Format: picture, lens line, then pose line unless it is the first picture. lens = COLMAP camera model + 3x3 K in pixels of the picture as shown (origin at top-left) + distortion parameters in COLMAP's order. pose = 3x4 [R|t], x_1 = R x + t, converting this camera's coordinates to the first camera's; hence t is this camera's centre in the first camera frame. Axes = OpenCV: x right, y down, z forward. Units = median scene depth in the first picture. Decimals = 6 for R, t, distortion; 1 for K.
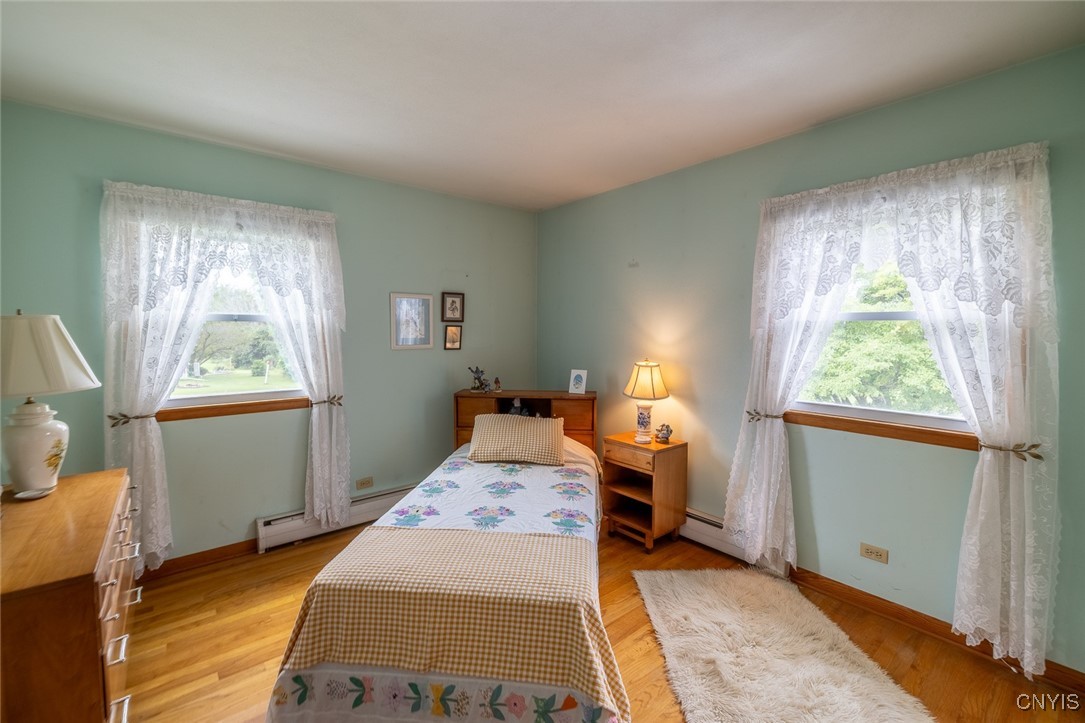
lens RADIAL K [[464.9, 0, 549.7], [0, 464.9, 349.7], [0, 0, 1]] dist [-0.000694, 0.000099]
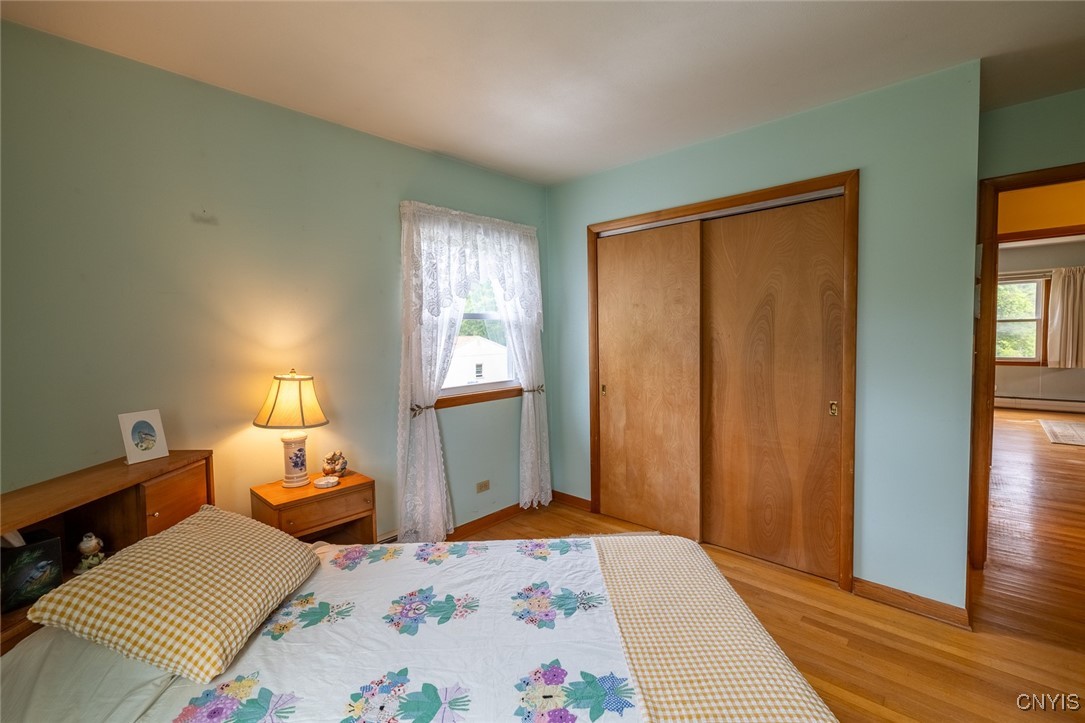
lens RADIAL K [[460.7, 0, 538.3], [0, 460.7, 354.7], [0, 0, 1]] dist [0.001322, 0.000343]
pose [[-0.106178, -0.052219, 0.992975, -0.627508], [0.061452, 0.996367, 0.058968, -0.025432], [-0.992446, 0.067282, -0.102584, 0.884601]]
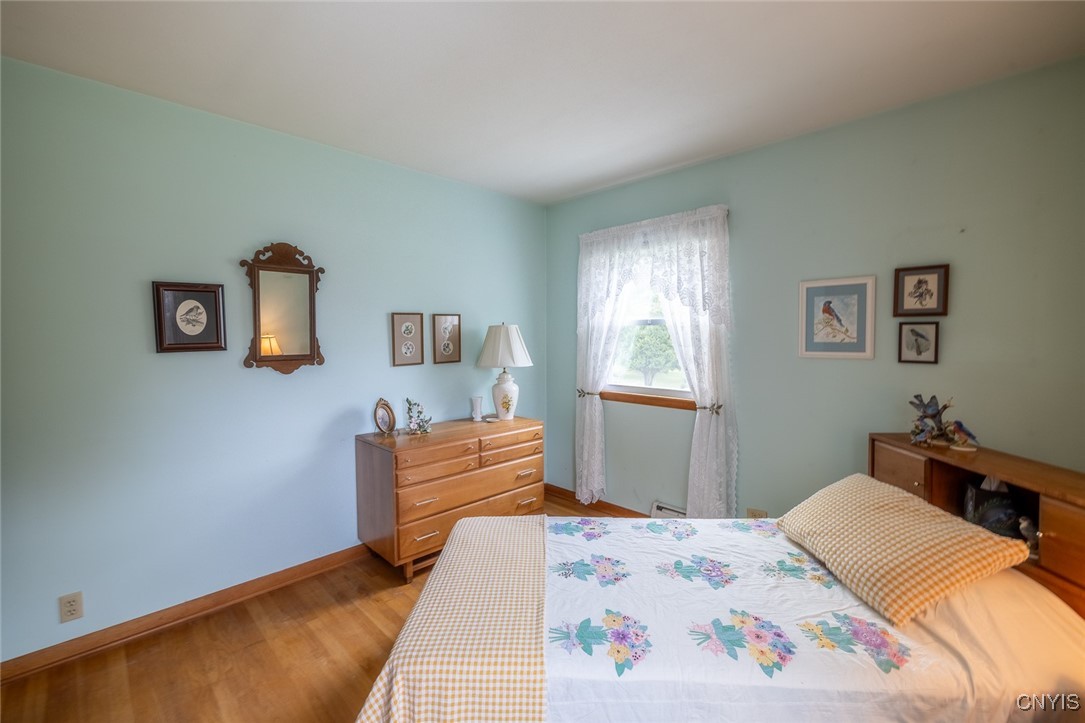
lens RADIAL K [[464.6, 0, 531.1], [0, 464.6, 357.5], [0, 0, 1]] dist [-0.002244, 0.003923]
pose [[0.055574, 0.045209, -0.997431, 0.518845], [-0.037632, 0.998359, 0.043155, -0.021240], [0.997745, 0.035137, 0.057185, 0.697278]]
